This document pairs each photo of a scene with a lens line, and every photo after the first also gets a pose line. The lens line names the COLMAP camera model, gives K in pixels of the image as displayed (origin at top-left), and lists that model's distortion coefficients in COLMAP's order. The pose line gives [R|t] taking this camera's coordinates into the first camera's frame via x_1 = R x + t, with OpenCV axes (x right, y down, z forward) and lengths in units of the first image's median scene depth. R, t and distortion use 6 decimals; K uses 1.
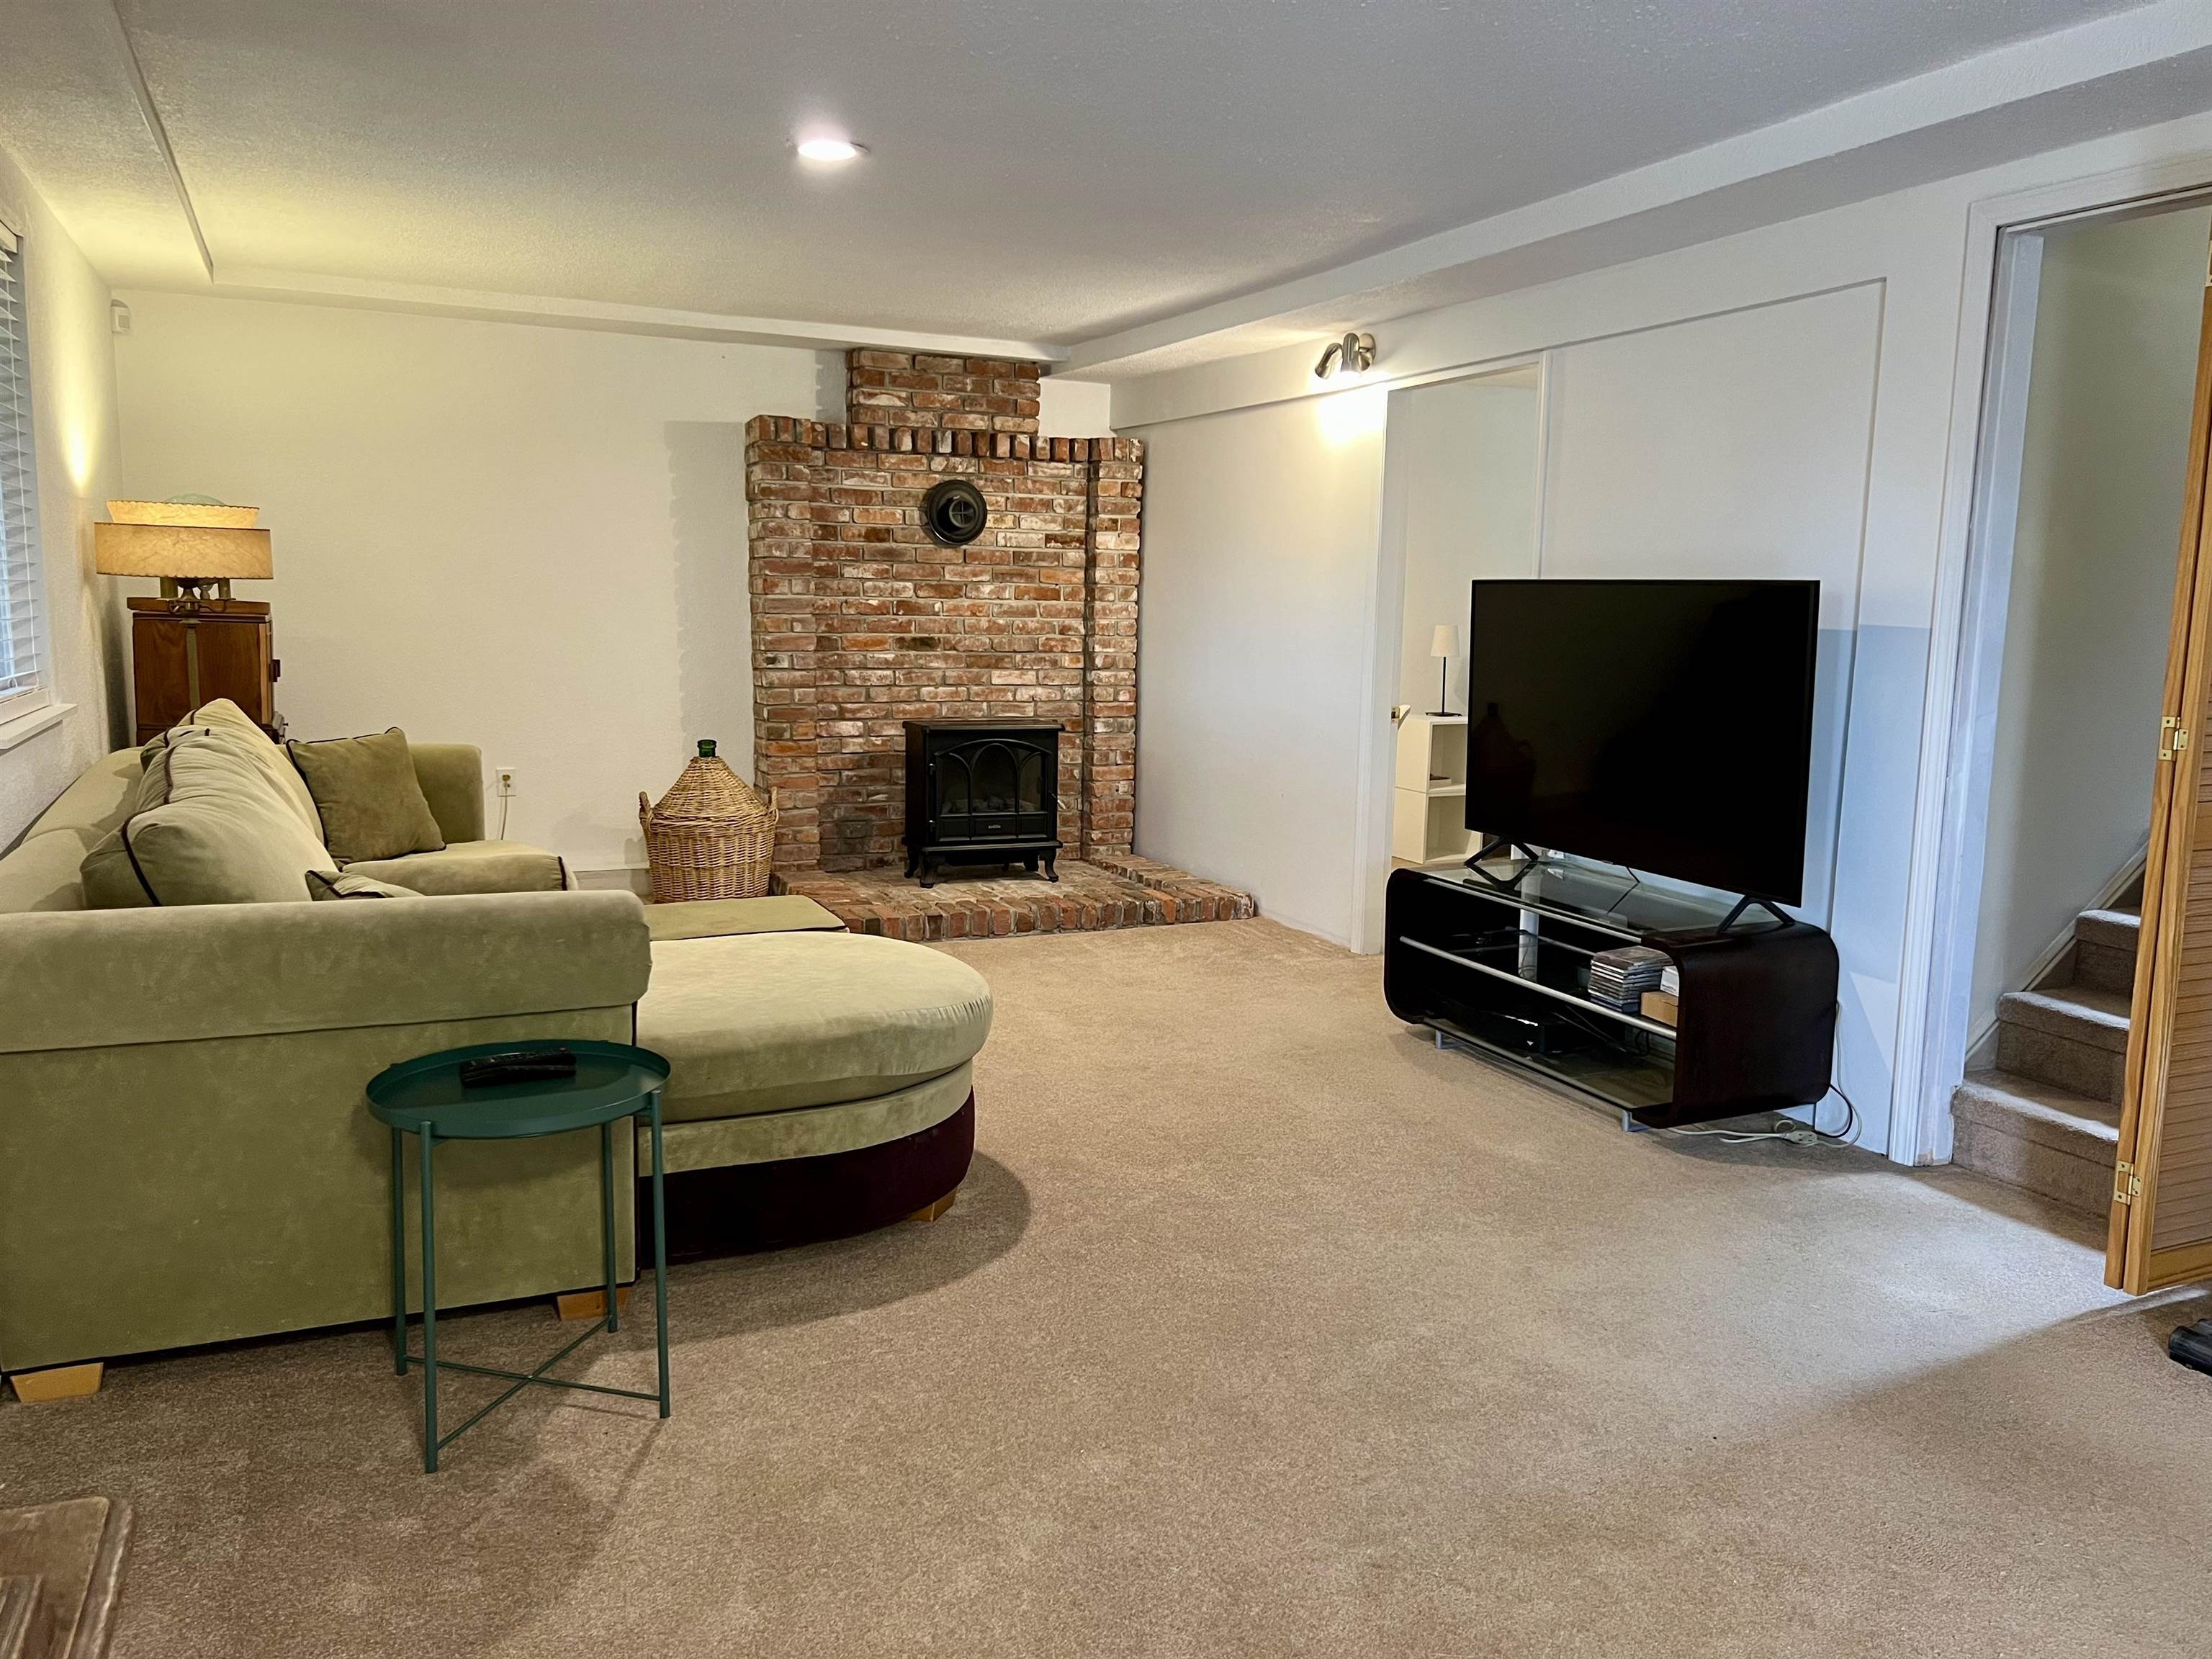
lens RADIAL K [[1644.9, 0, 1093.5], [0, 1644.9, 832.6], [0, 0, 1]] dist [0.061452, -0.082648]
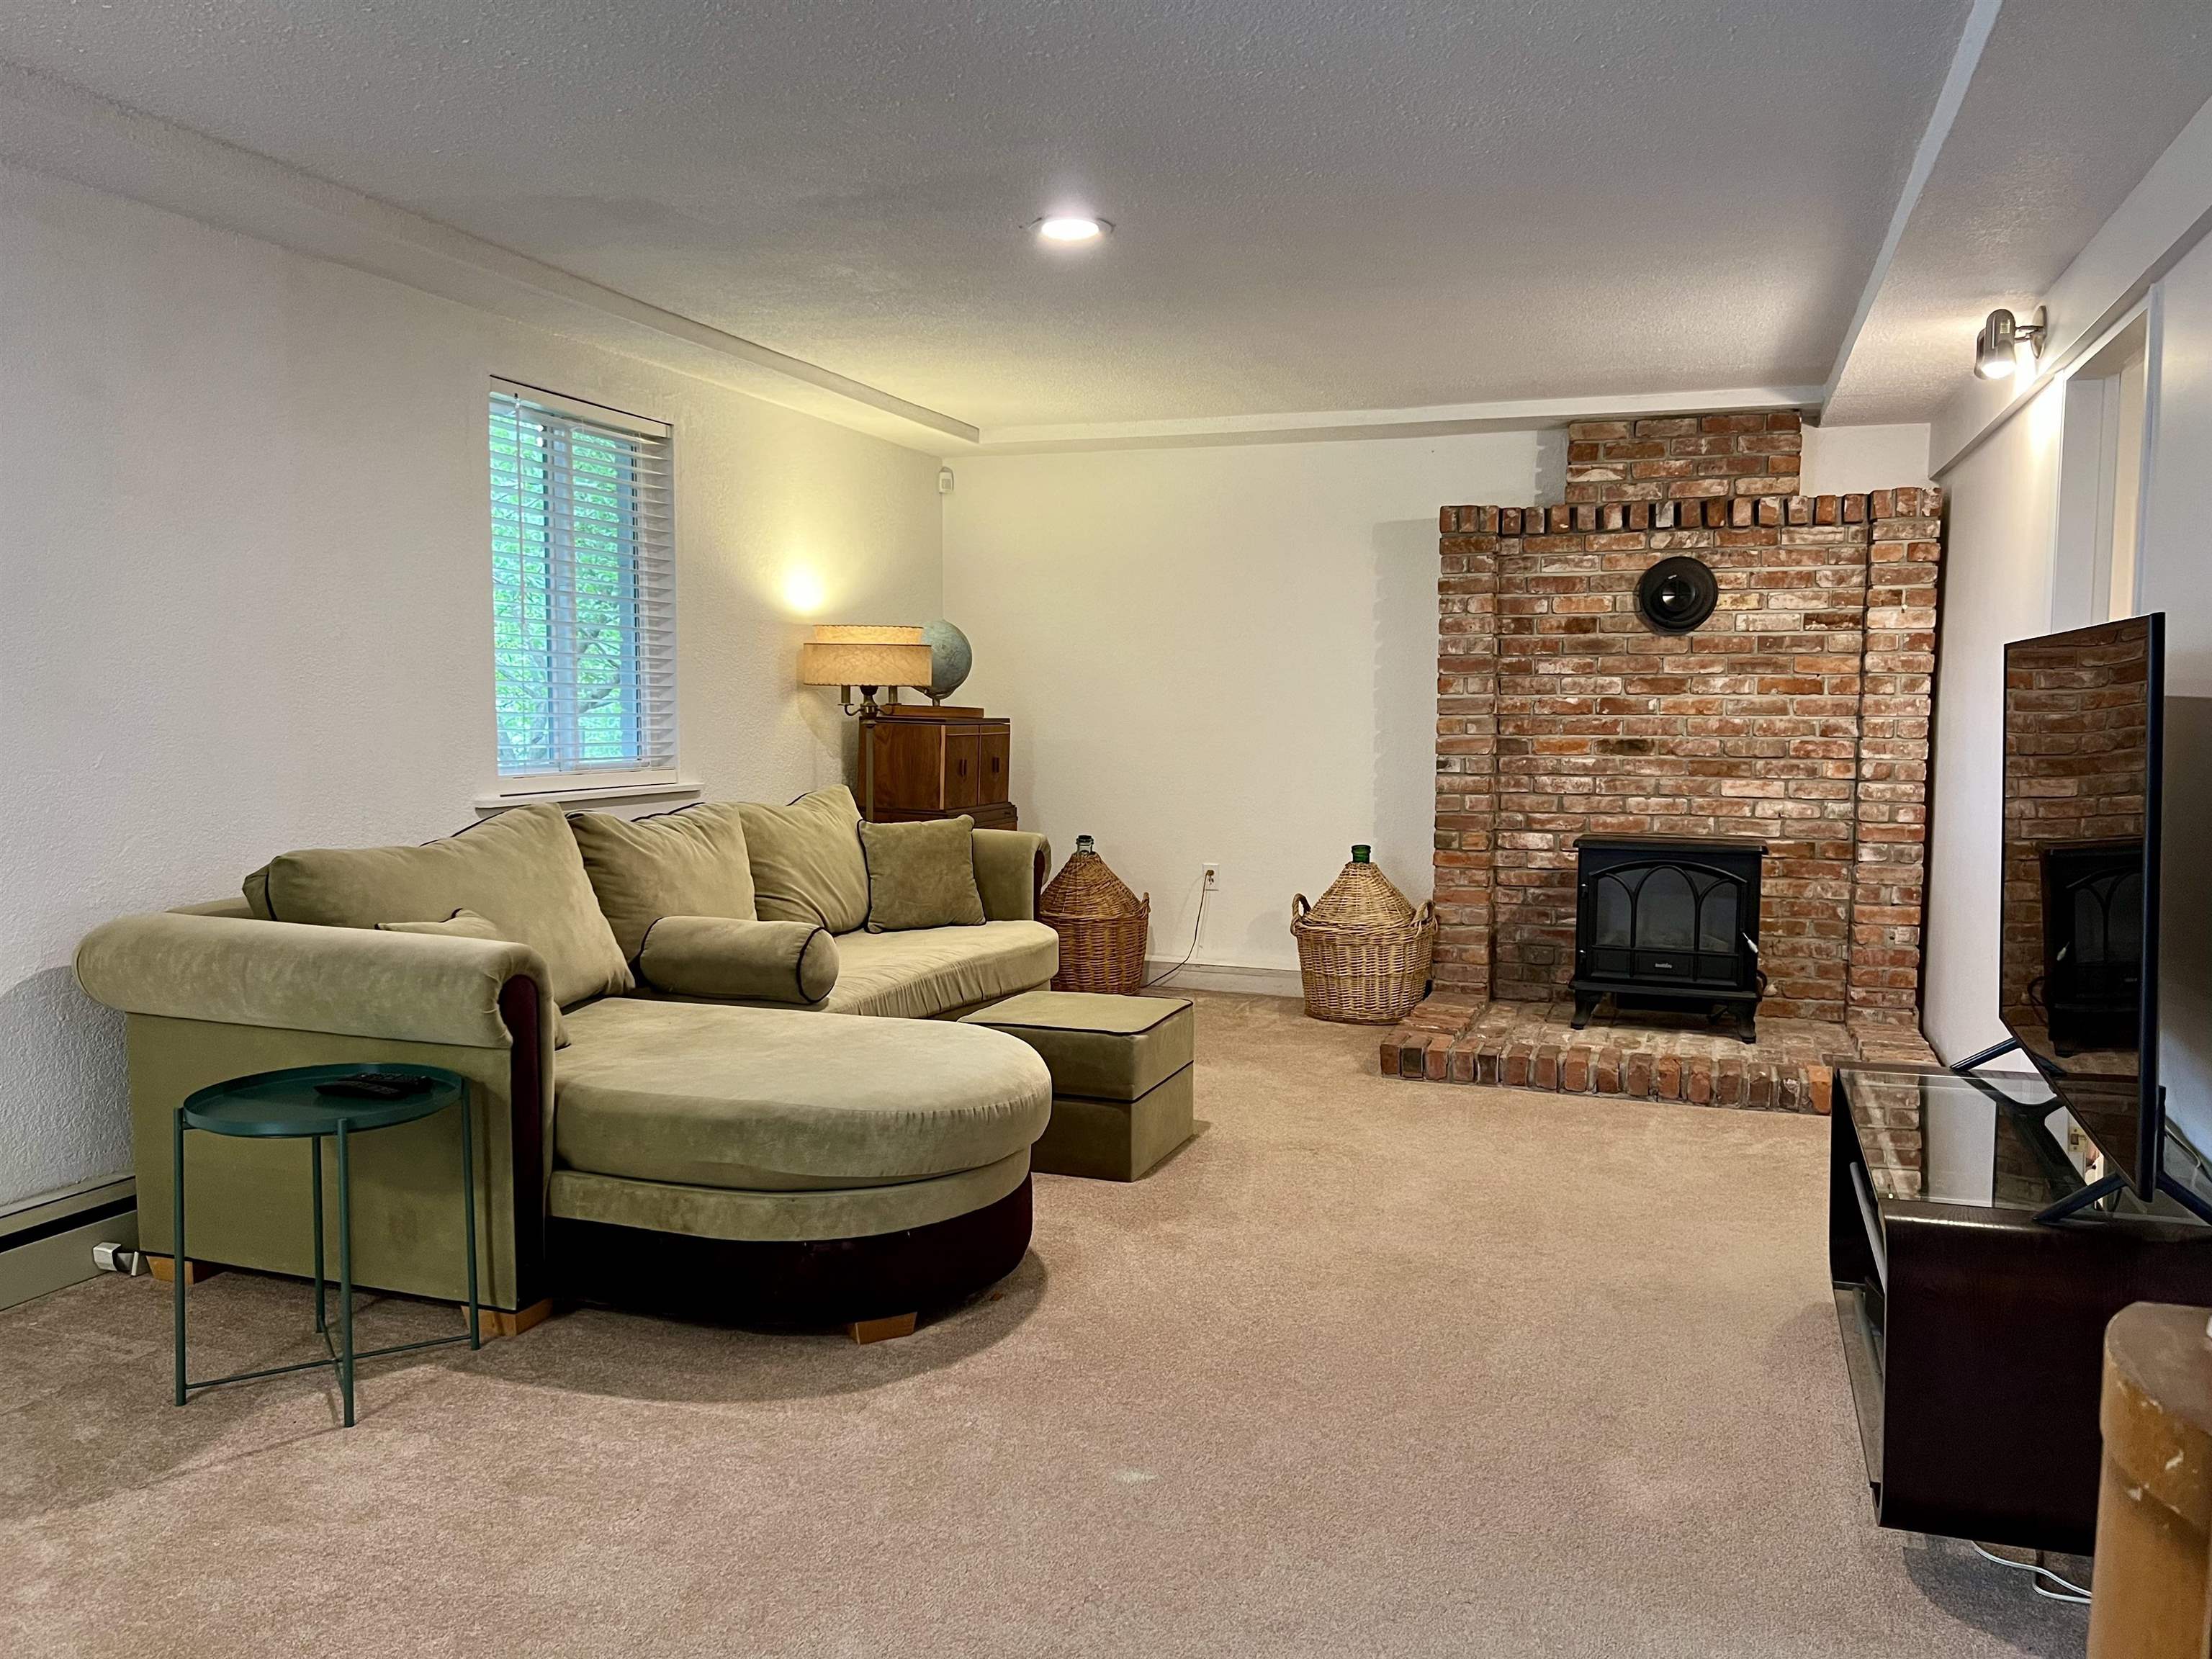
lens RADIAL K [[1644.9, 0, 1092.5], [0, 1644.9, 813.3], [0, 0, 1]] dist [0.061452, -0.082648]
pose [[0.717048, 0.032042, -0.696287, 0.411983], [-0.090943, 0.994704, -0.047880, -0.018051], [0.691066, 0.097655, 0.716165, 0.259283]]
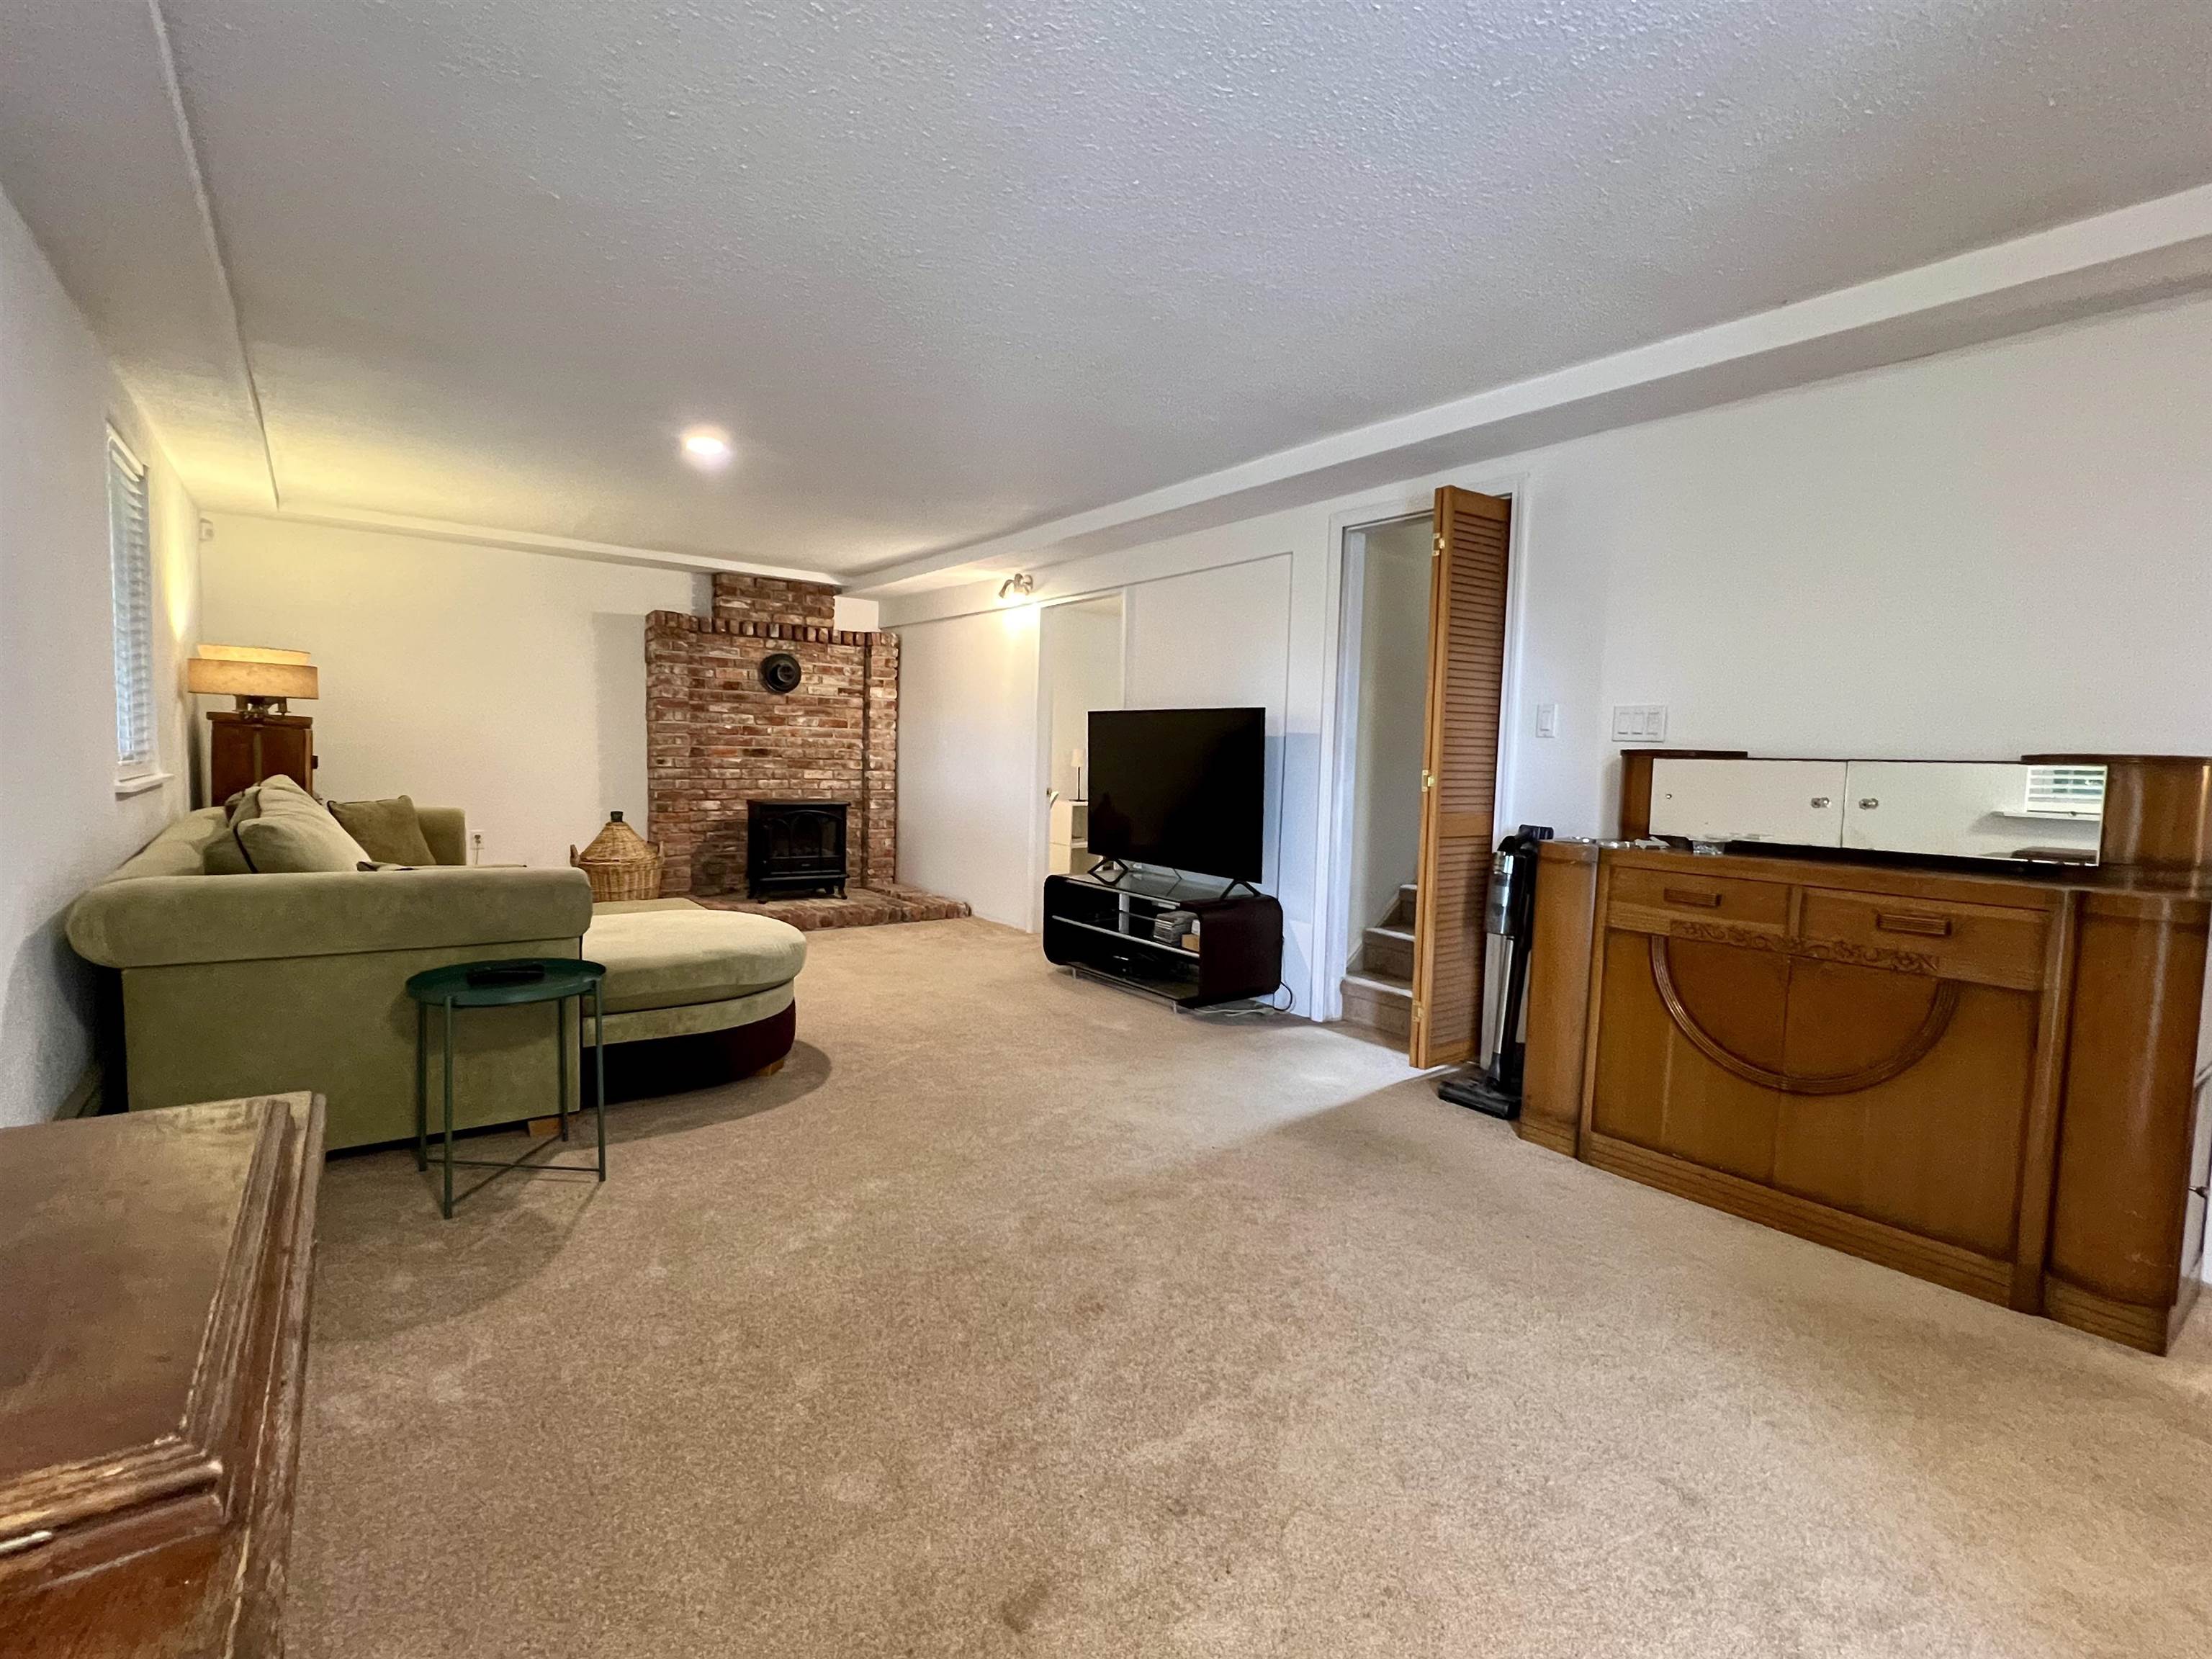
lens RADIAL K [[1023.9, 0, 1094.4], [0, 1023.9, 823.1], [0, 0, 1]] dist [-0.011674, 0.000804]
pose [[0.976693, -0.005313, 0.214576, 0.000847], [0.020302, 0.997498, -0.067714, 0.038518], [-0.213679, 0.070492, 0.974357, -0.053997]]
